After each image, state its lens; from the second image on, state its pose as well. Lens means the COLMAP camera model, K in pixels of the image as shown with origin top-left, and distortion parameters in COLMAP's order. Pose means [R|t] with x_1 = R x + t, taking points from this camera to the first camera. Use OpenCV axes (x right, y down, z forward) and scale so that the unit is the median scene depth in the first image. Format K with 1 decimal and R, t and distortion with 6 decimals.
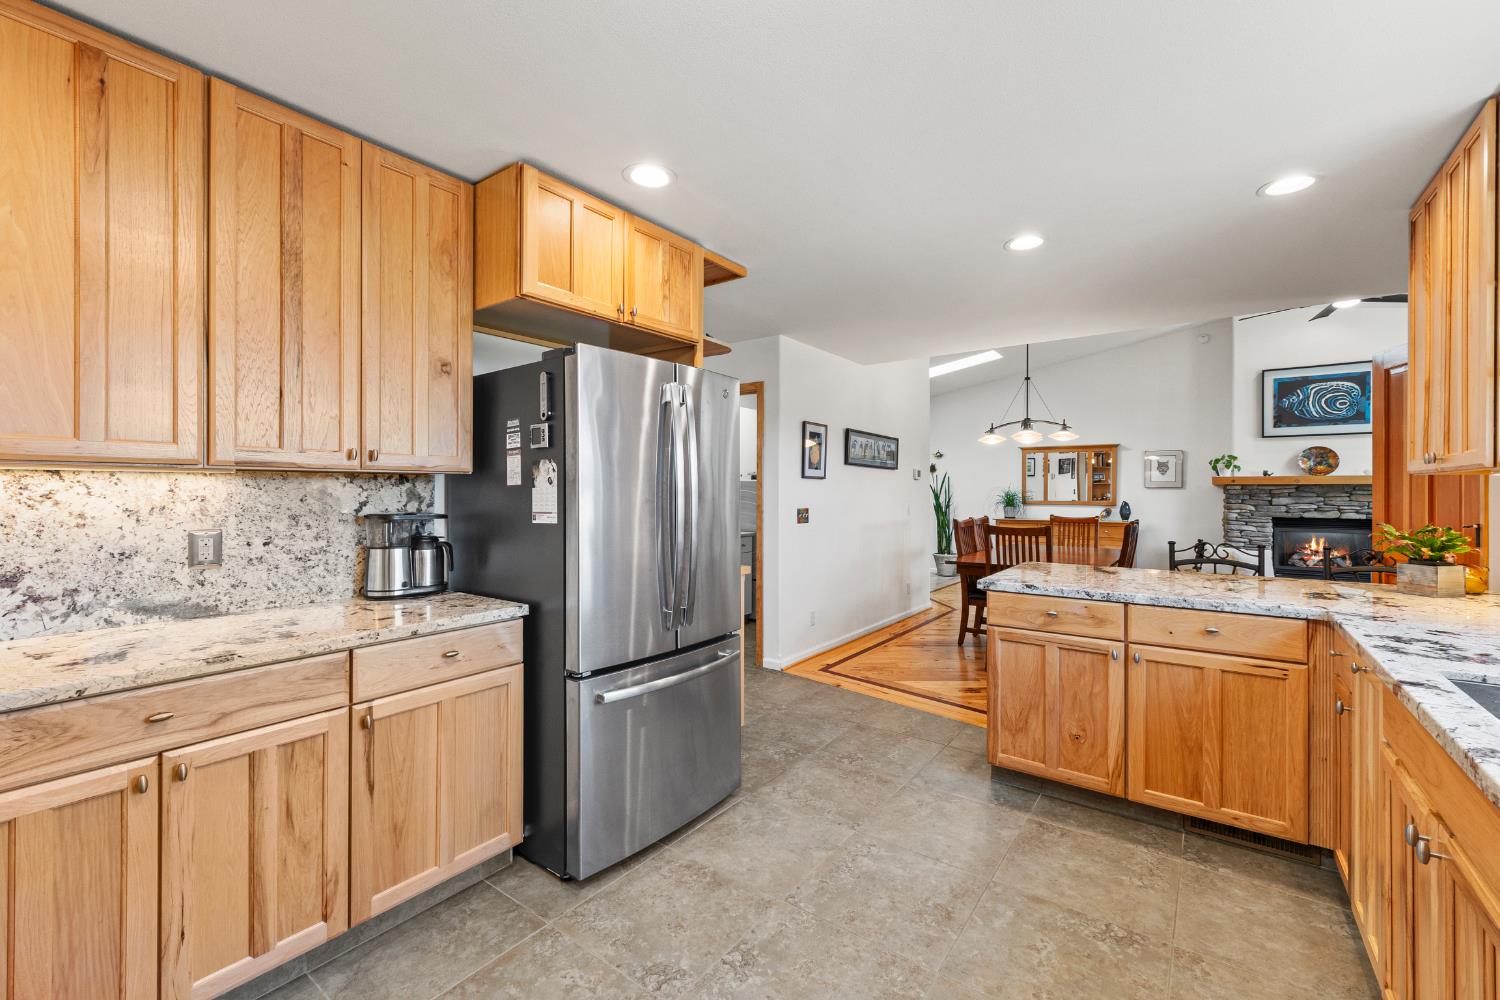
lens RADIAL K [[623.9, 0, 755.9], [0, 623.9, 491.2], [0, 0, 1]] dist [0.002312, 0.000883]
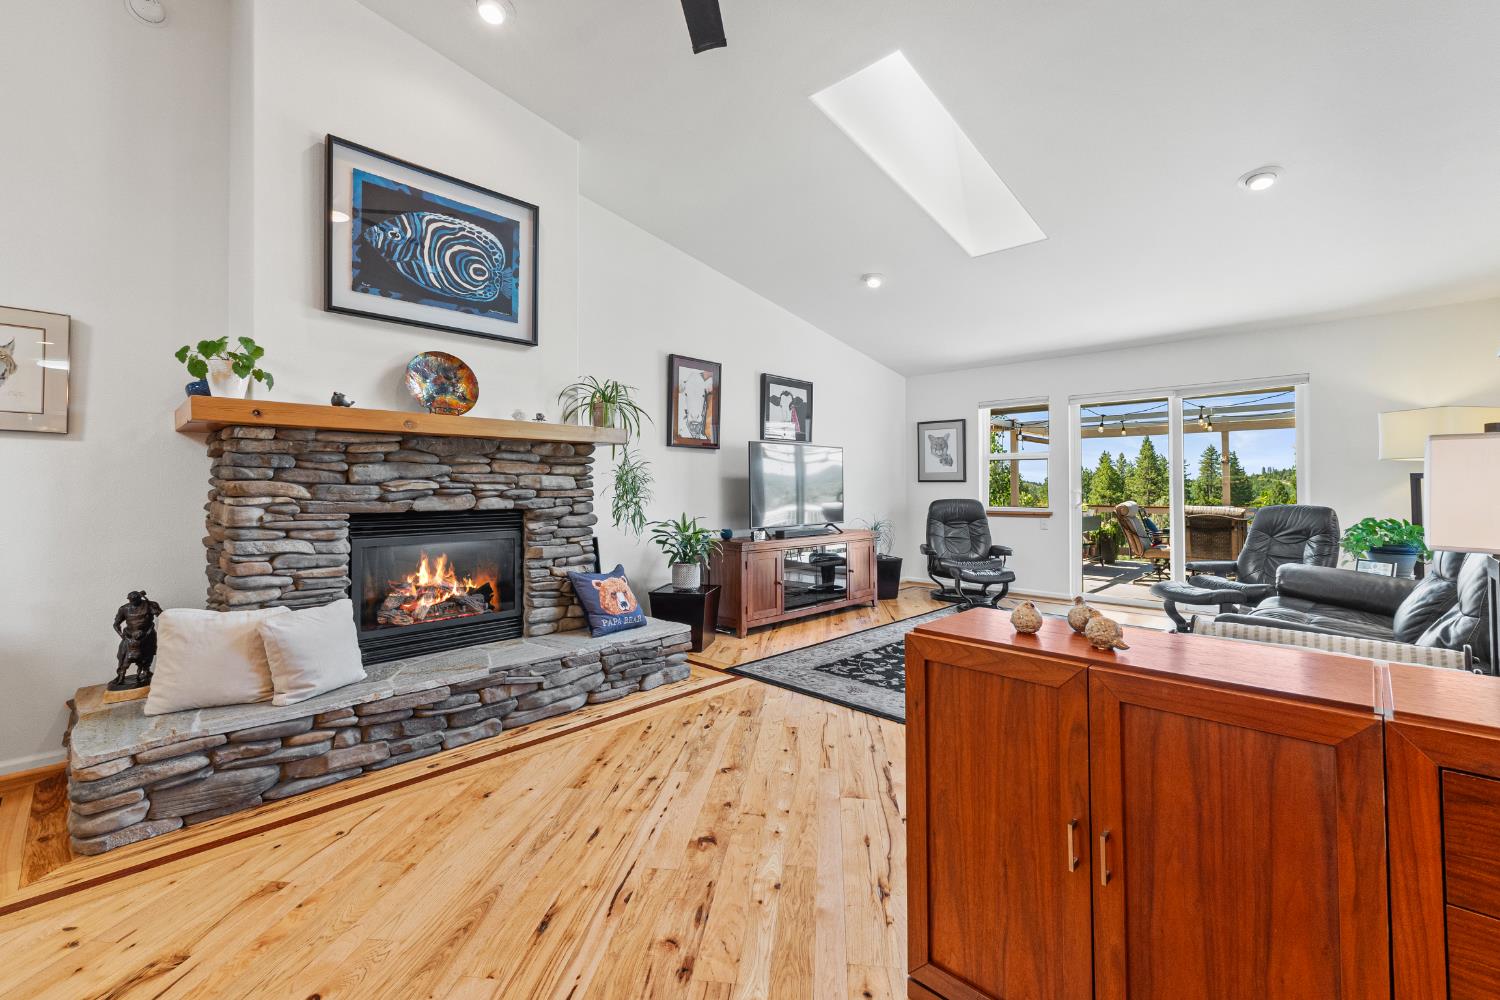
lens RADIAL K [[623.9, 0, 740.9], [0, 623.9, 473.6], [0, 0, 1]] dist [0.002312, 0.000883]
pose [[0.132658, 0.020488, 0.990950, 1.176193], [0.004892, 0.999761, -0.021325, 0.065116], [-0.991150, 0.007676, 0.132526, 1.767363]]
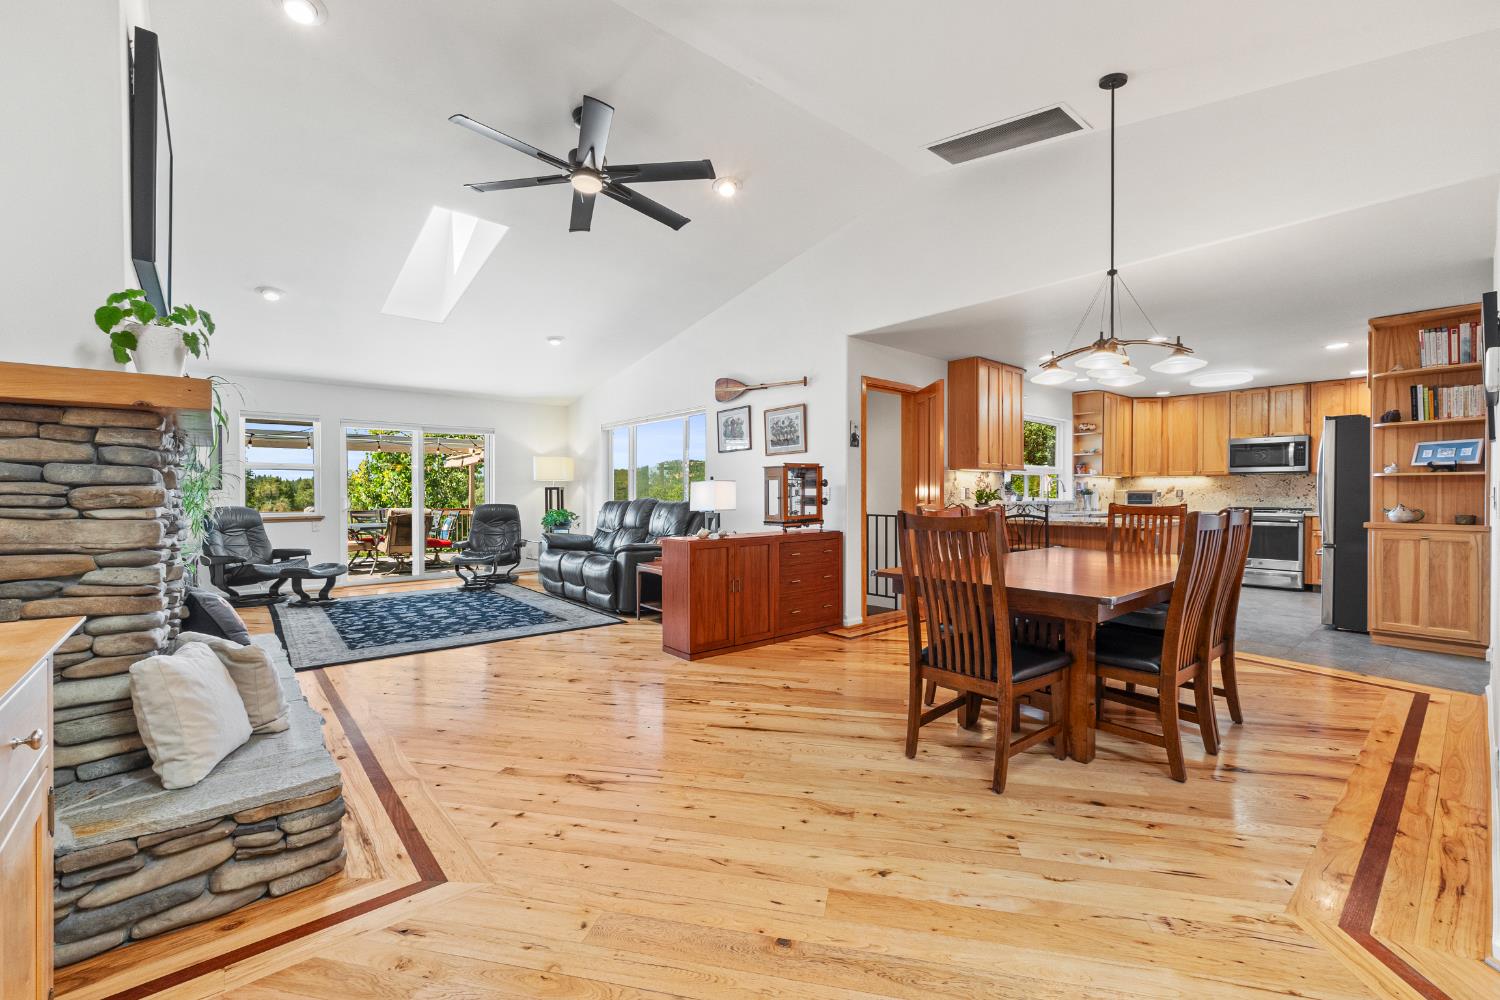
lens RADIAL K [[623.9, 0, 752.5], [0, 623.9, 498.8], [0, 0, 1]] dist [0.002312, 0.000883]
pose [[-0.971728, -0.003628, 0.236074, 1.191049], [-0.001742, 0.999965, 0.008196, 0.064409], [-0.236095, 0.007553, -0.971701, 3.172930]]
